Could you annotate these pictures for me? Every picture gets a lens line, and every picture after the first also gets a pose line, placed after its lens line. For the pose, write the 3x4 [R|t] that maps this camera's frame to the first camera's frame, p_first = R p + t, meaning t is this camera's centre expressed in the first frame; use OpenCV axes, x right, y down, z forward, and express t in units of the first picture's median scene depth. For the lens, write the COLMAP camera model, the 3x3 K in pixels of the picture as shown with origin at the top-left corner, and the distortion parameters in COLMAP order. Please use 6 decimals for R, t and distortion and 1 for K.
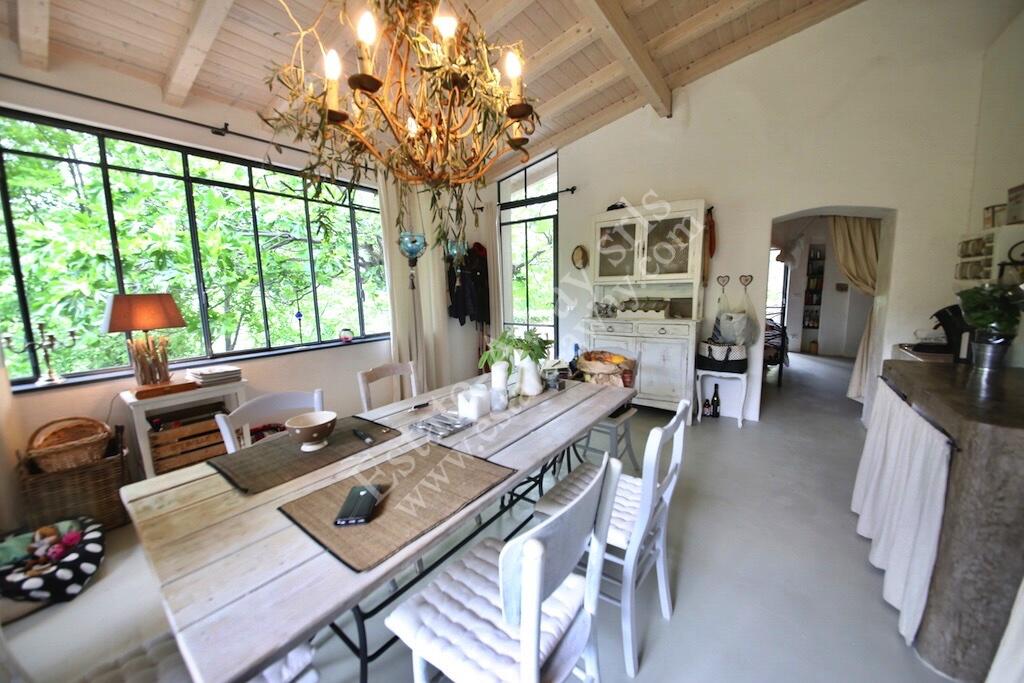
lens RADIAL K [[358.4, 0, 513.7], [0, 358.4, 342.8], [0, 0, 1]] dist [-0.040460, -0.000160]
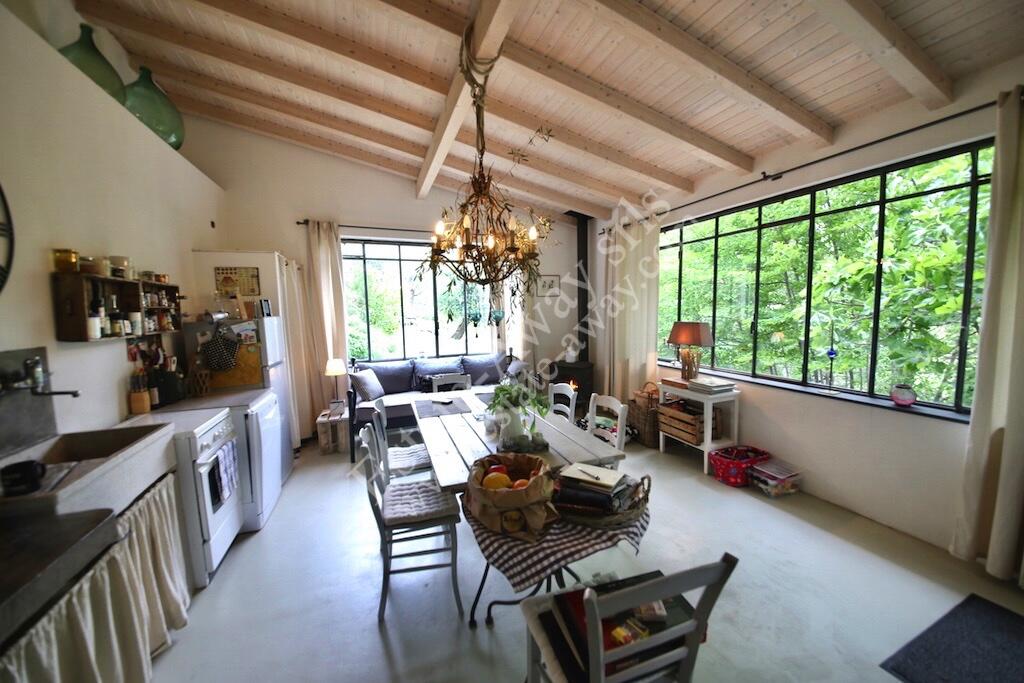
lens RADIAL K [[358.4, 0, 513.7], [0, 358.4, 342.8], [0, 0, 1]] dist [-0.040460, -0.000160]
pose [[-0.538168, 0.107700, -0.835928, 0.582457], [-0.089522, 0.978887, 0.183753, -0.225425], [0.838070, 0.173724, -0.517164, 0.966391]]
